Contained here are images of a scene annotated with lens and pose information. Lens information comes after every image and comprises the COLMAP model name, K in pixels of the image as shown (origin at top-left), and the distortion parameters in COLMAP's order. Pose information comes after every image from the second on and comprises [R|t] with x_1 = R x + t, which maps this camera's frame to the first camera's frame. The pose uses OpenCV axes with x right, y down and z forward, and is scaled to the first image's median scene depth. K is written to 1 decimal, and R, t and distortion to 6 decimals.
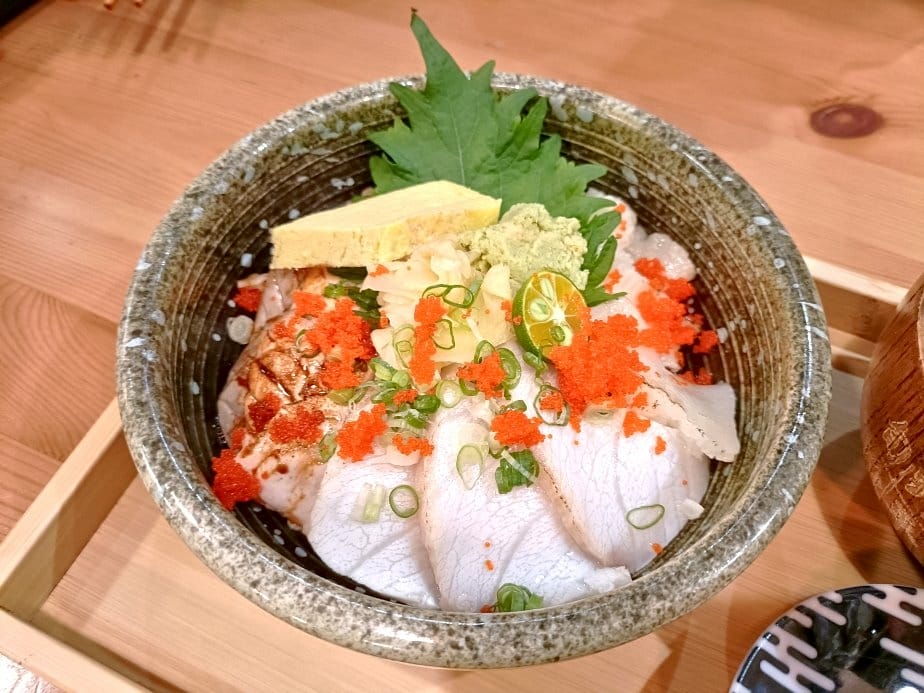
lens RADIAL K [[729.9, 0, 474.2], [0, 729.9, 348.0], [0, 0, 1]] dist [0.034978, -0.122491]
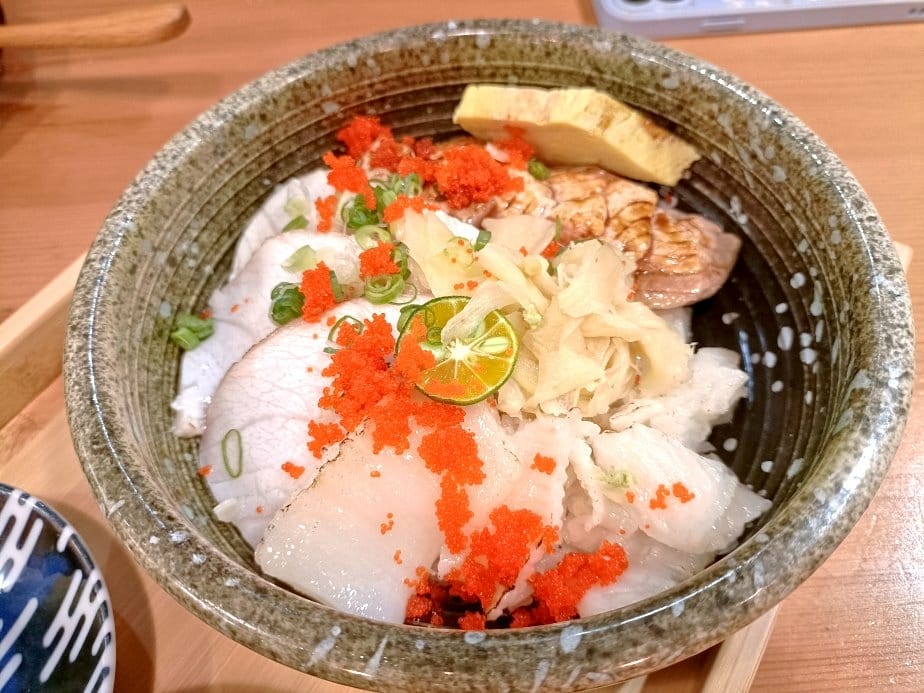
lens RADIAL K [[729.9, 0, 462.4], [0, 729.9, 344.5], [0, 0, 1]] dist [0.034978, -0.122491]
pose [[-0.152389, 0.795834, -0.586026, 0.568043], [-0.799179, 0.249623, 0.546810, -0.479581], [0.581456, 0.551667, 0.597974, 0.517746]]
